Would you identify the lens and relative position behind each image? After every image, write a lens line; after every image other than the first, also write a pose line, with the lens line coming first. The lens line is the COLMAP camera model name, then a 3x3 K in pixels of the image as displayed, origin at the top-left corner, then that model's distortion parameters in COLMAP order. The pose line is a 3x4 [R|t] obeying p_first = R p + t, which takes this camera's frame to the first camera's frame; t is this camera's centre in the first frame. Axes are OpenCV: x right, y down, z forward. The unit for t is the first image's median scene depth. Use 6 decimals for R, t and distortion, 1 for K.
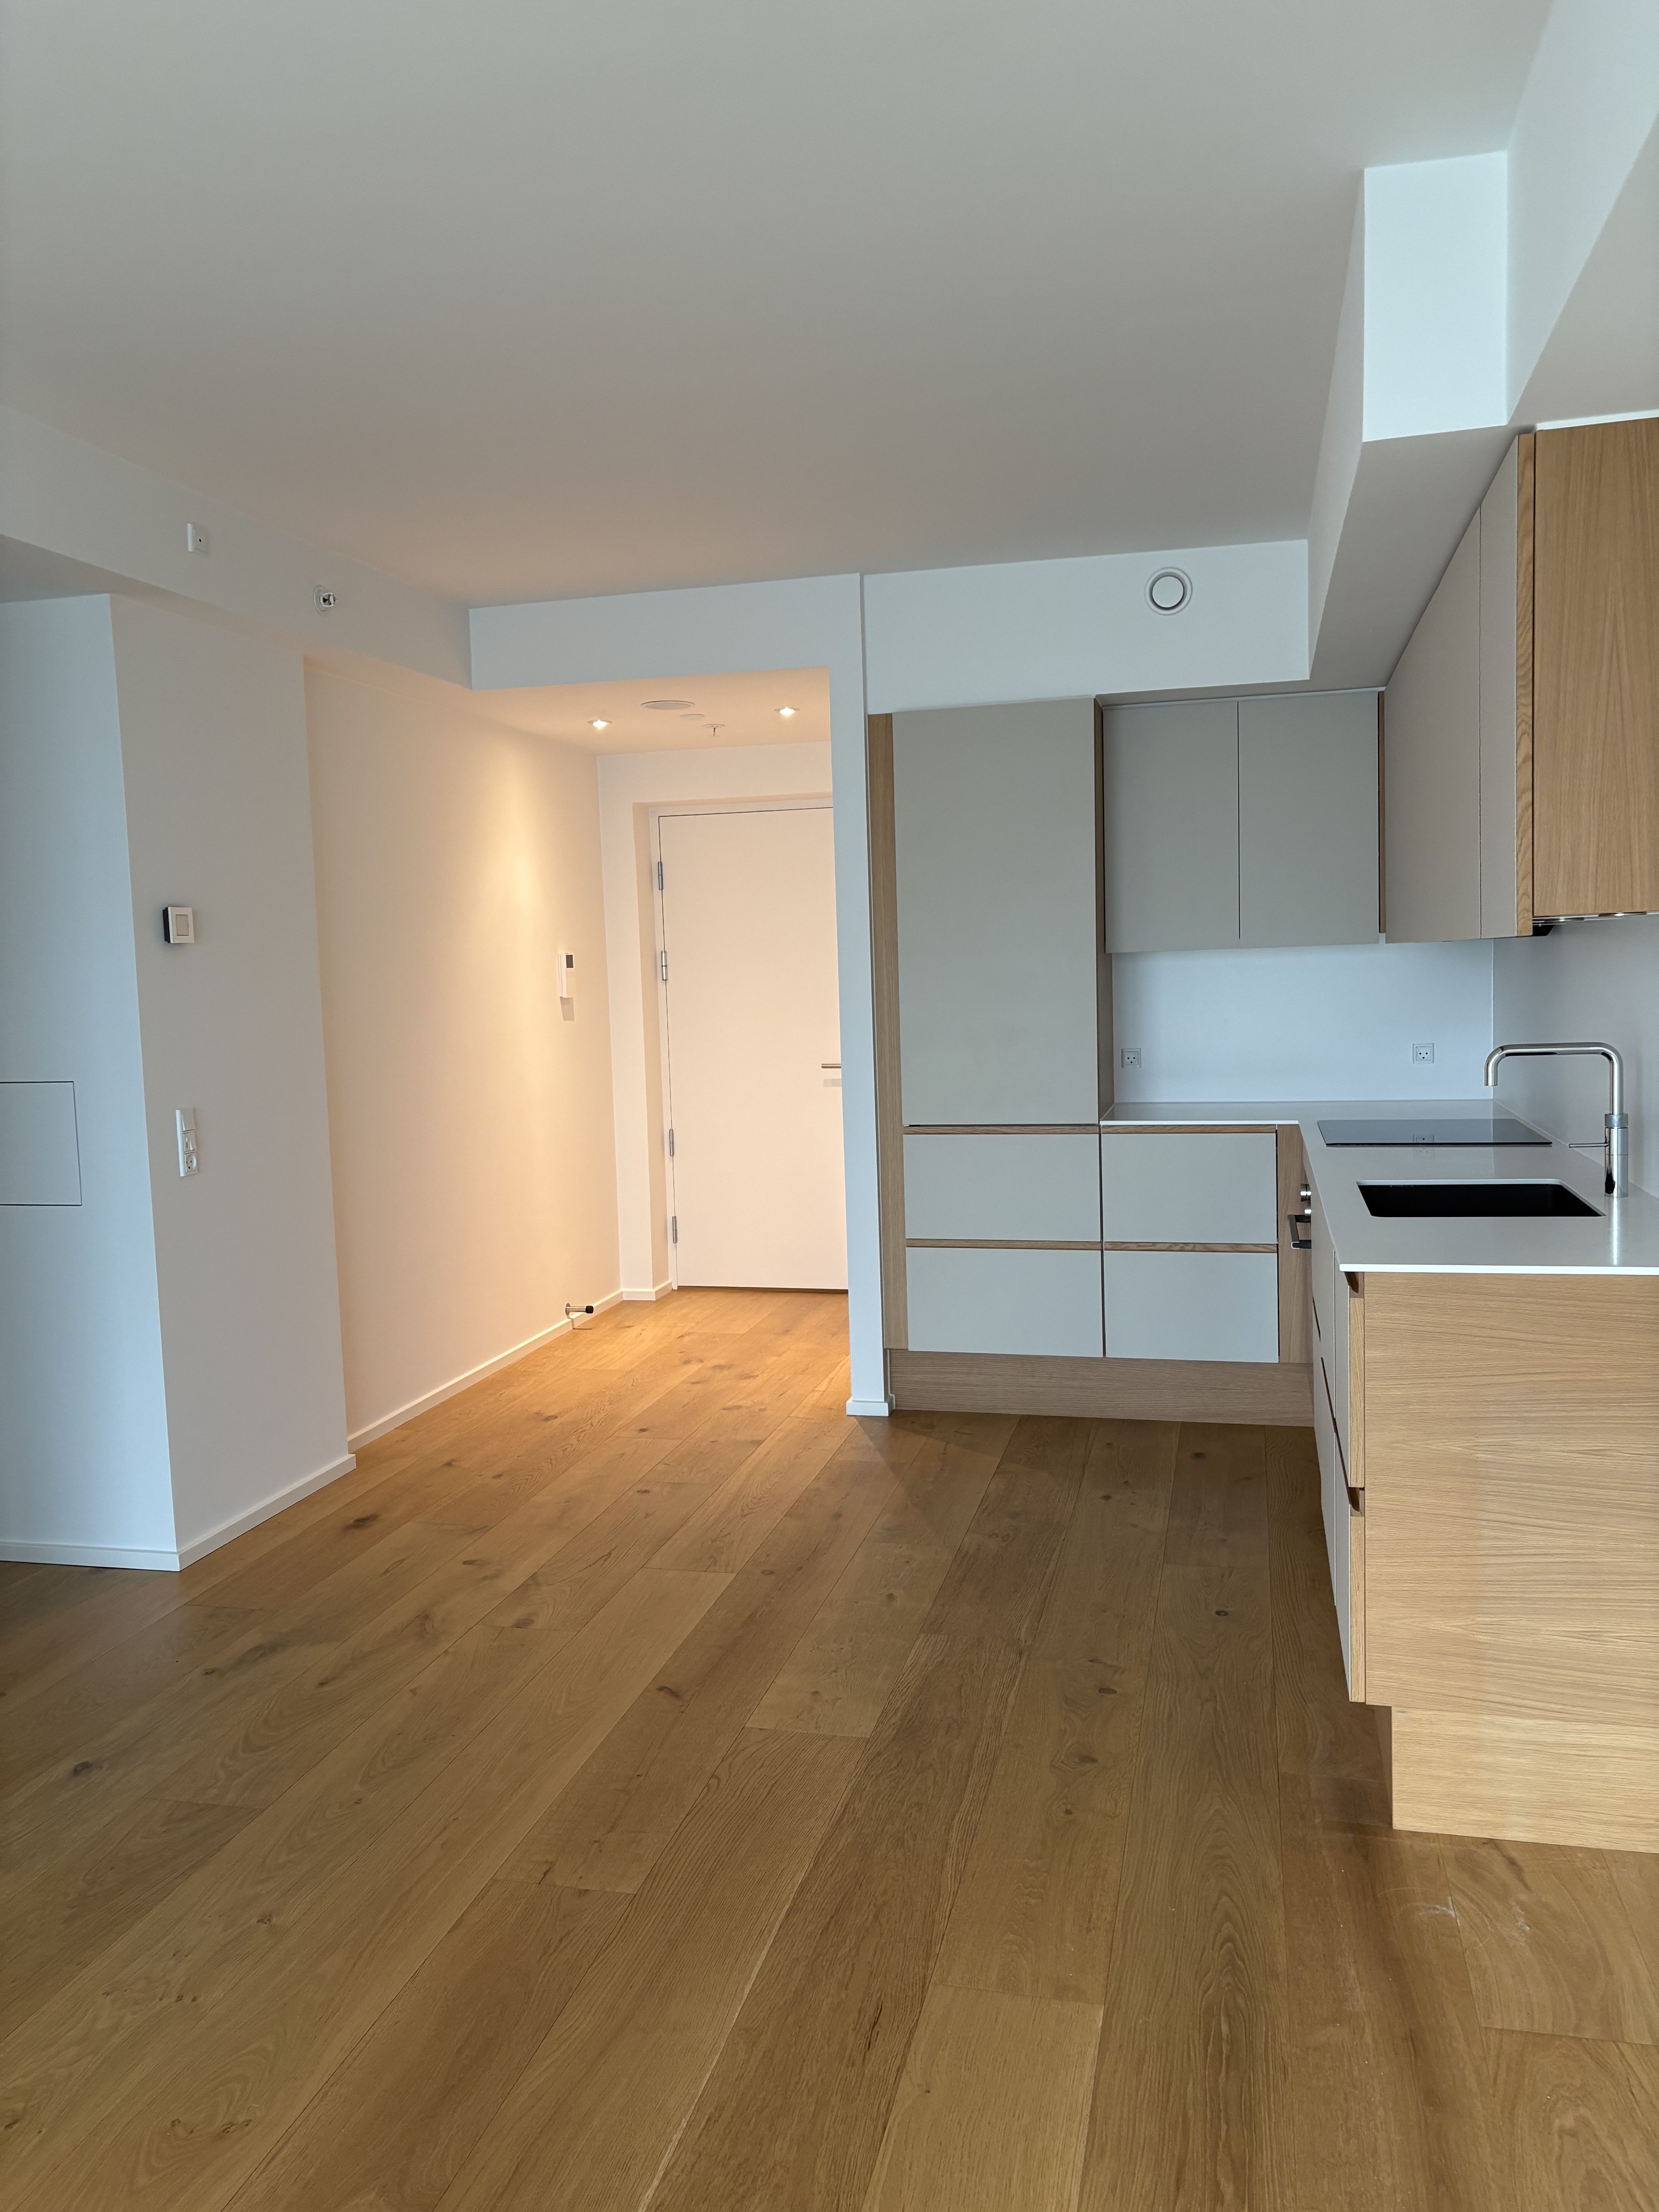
lens RADIAL K [[1683.9, 0, 822.2], [0, 1683.9, 1106.1], [0, 0, 1]] dist [0.006966, -0.004293]
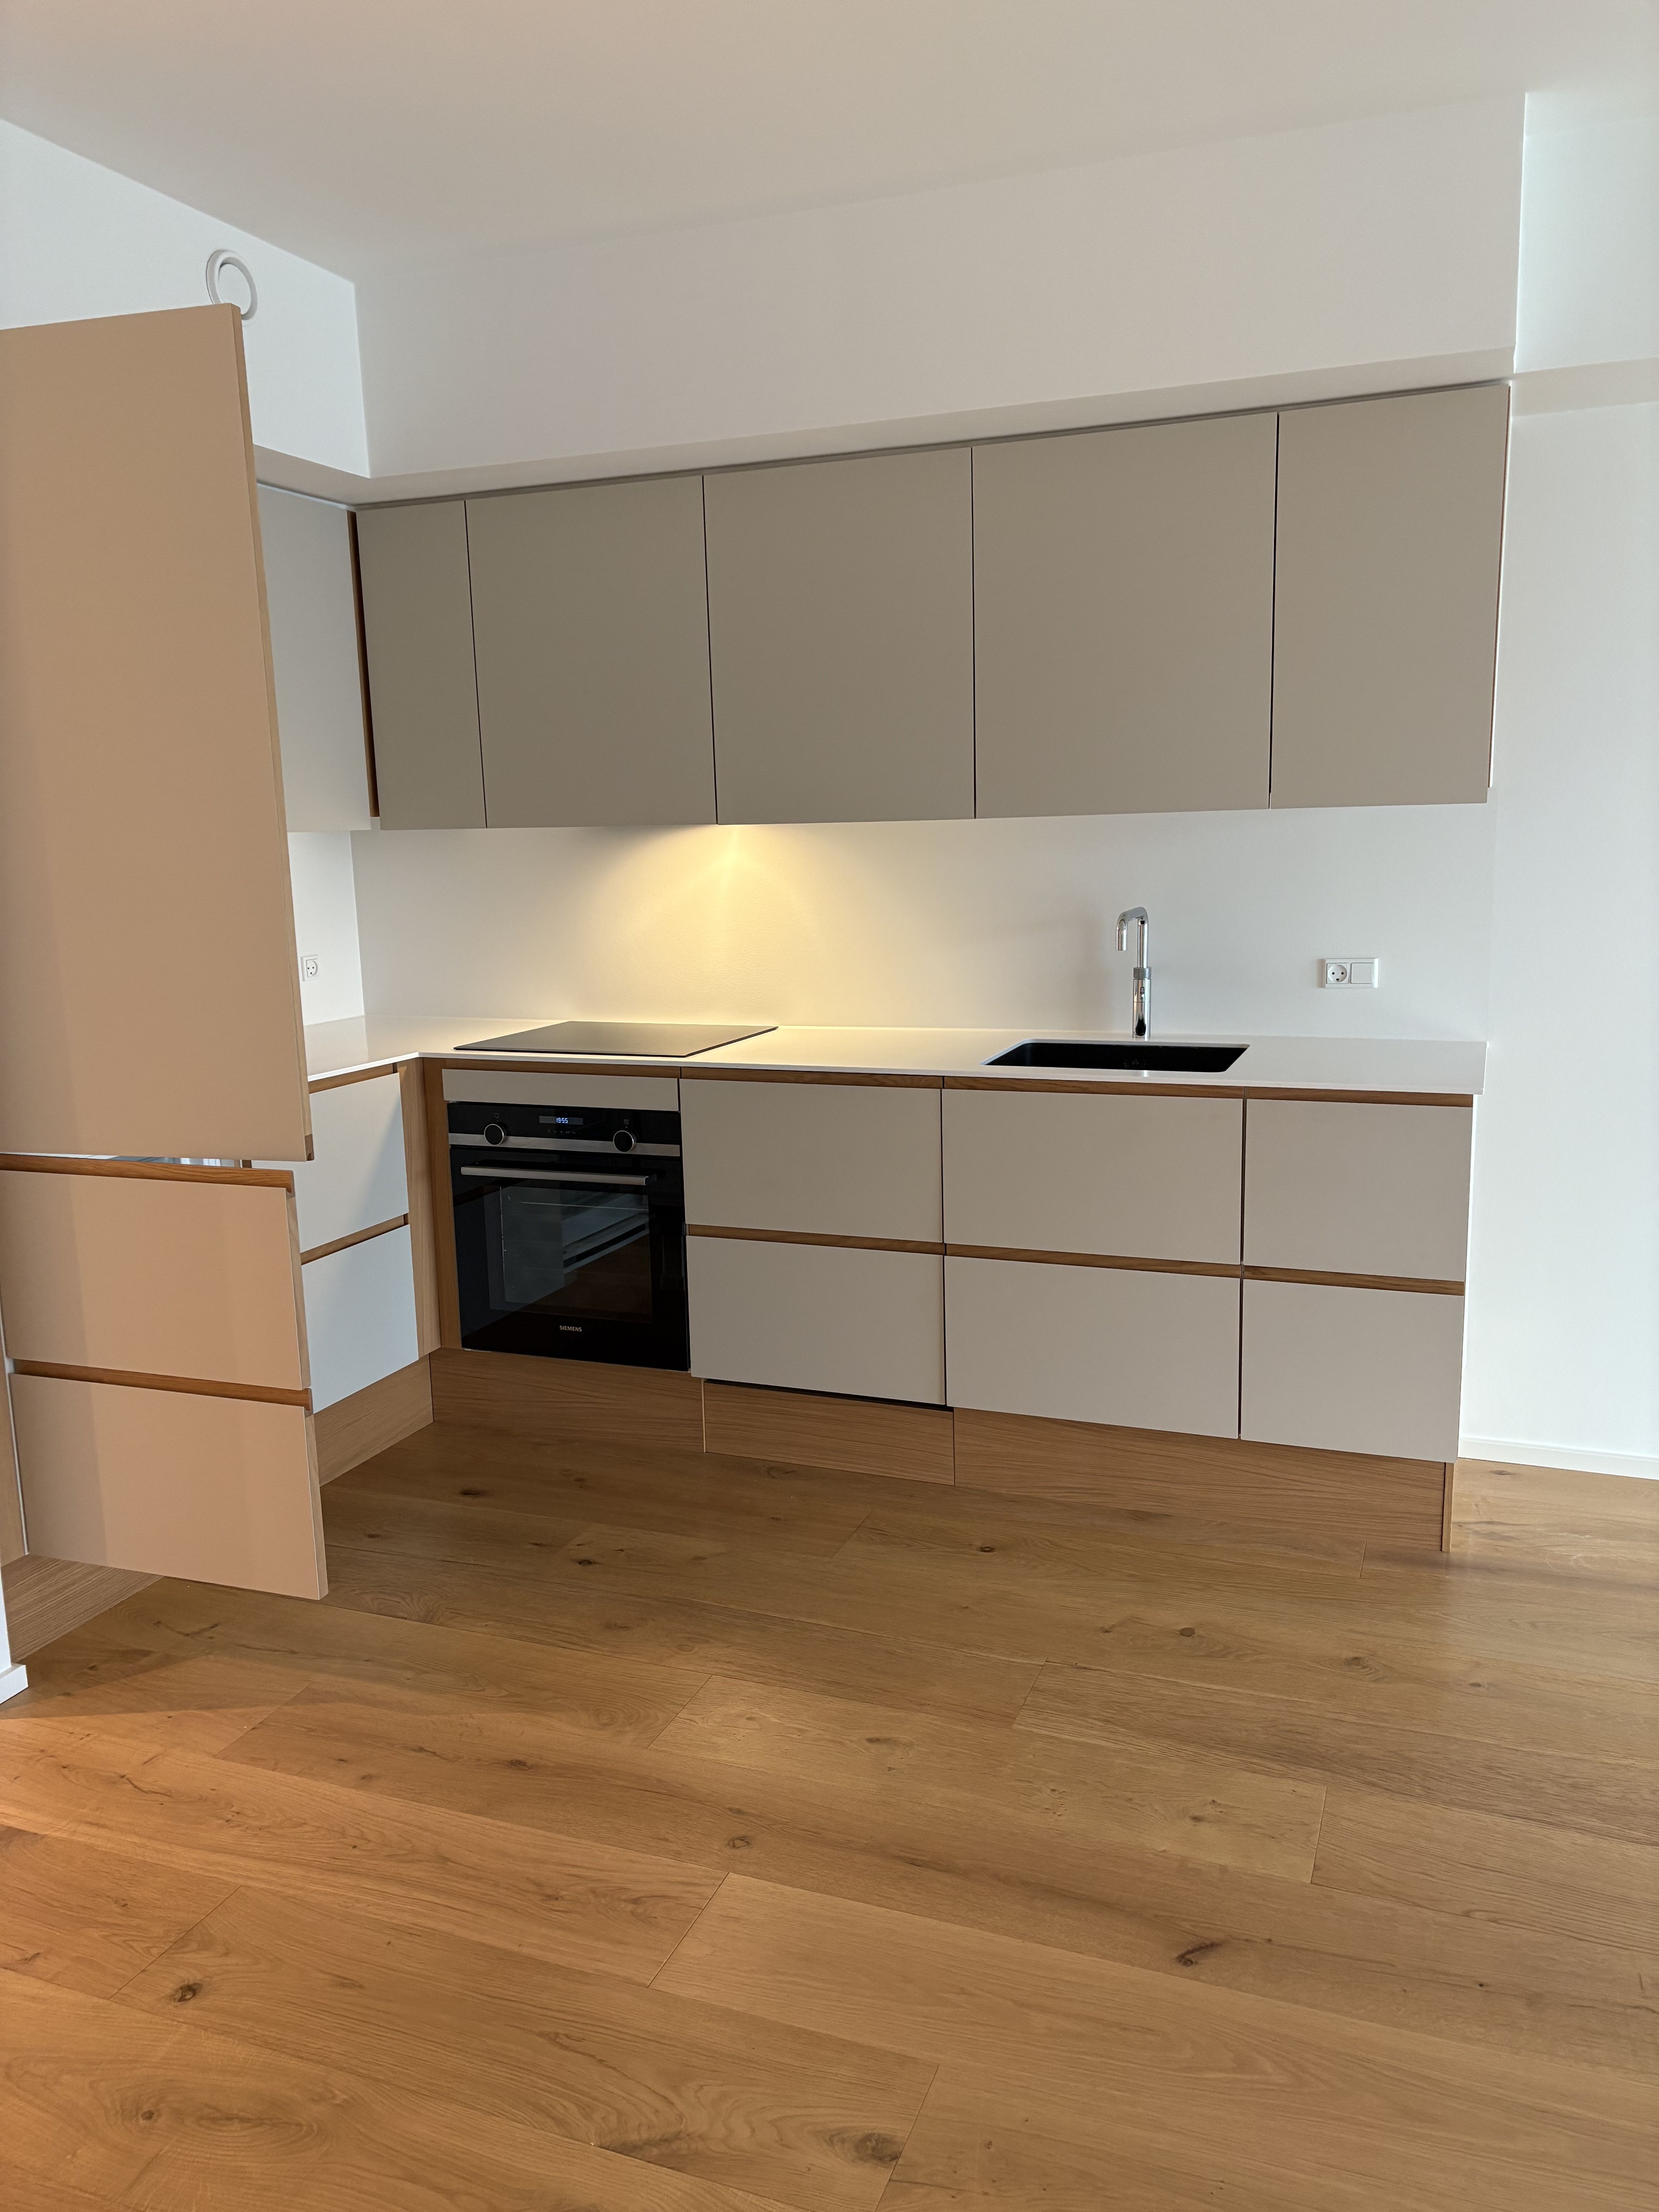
lens RADIAL K [[1683.9, 0, 823.2], [0, 1683.9, 1103.0], [0, 0, 1]] dist [0.006966, -0.004293]
pose [[0.129681, -0.147321, 0.980551, -0.623199], [0.109075, 0.985019, 0.133567, -0.070912], [-0.985538, 0.089632, 0.143807, 0.905147]]
